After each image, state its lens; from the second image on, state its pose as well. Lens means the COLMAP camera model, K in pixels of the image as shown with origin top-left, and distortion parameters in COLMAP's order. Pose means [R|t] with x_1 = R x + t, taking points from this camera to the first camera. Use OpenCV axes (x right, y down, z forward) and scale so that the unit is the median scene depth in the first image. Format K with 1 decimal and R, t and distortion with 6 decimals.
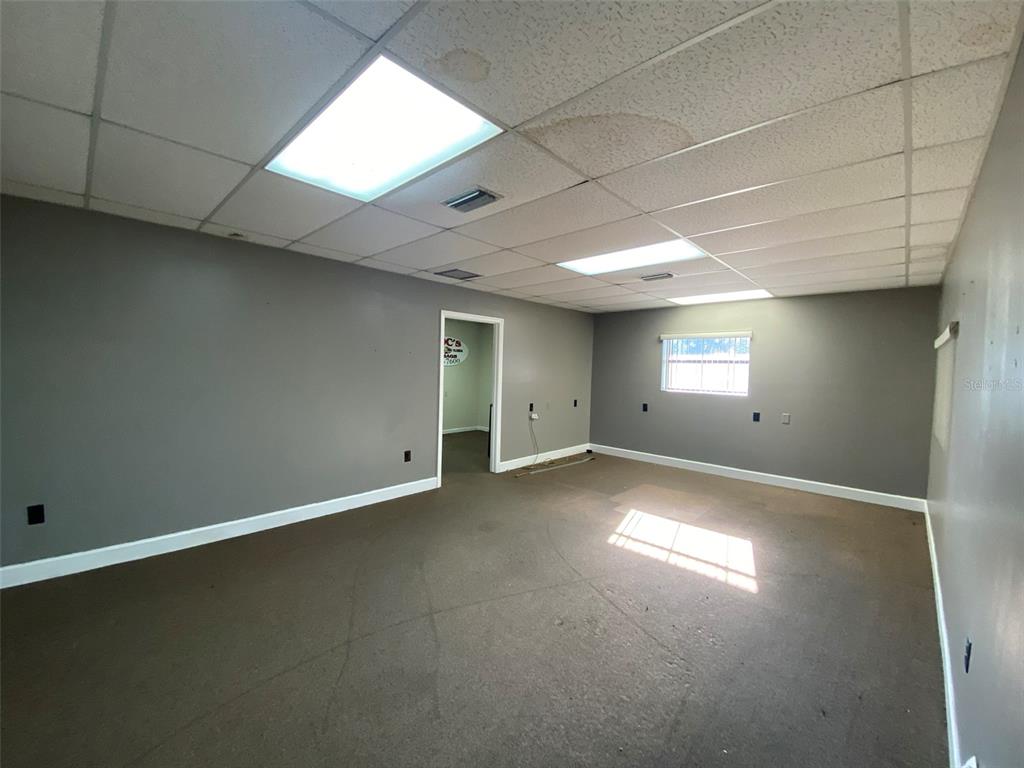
lens RADIAL K [[414.3, 0, 512.0], [0, 414.3, 384.0], [0, 0, 1]] dist [0.011741, -0.017451]
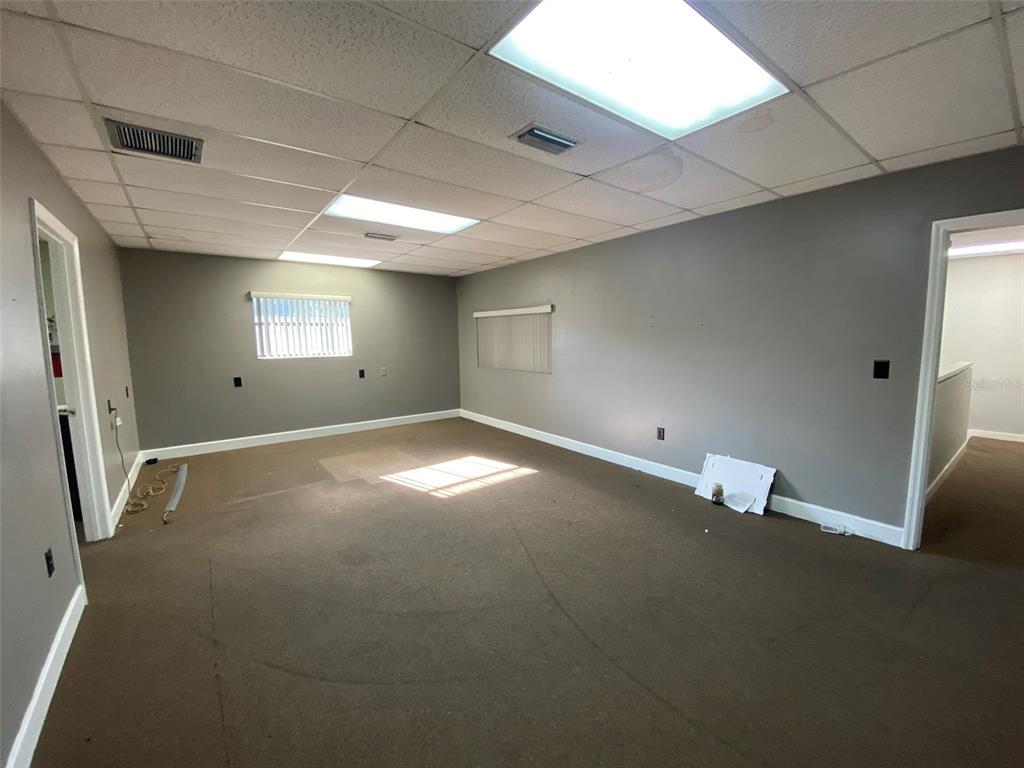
lens RADIAL K [[414.3, 0, 512.0], [0, 414.3, 384.0], [0, 0, 1]] dist [0.011741, -0.017451]
pose [[0.138017, -0.139197, 0.980600, -0.506682], [0.053959, 0.989661, 0.132889, -0.022692], [-0.988959, 0.034571, 0.144101, 0.464483]]
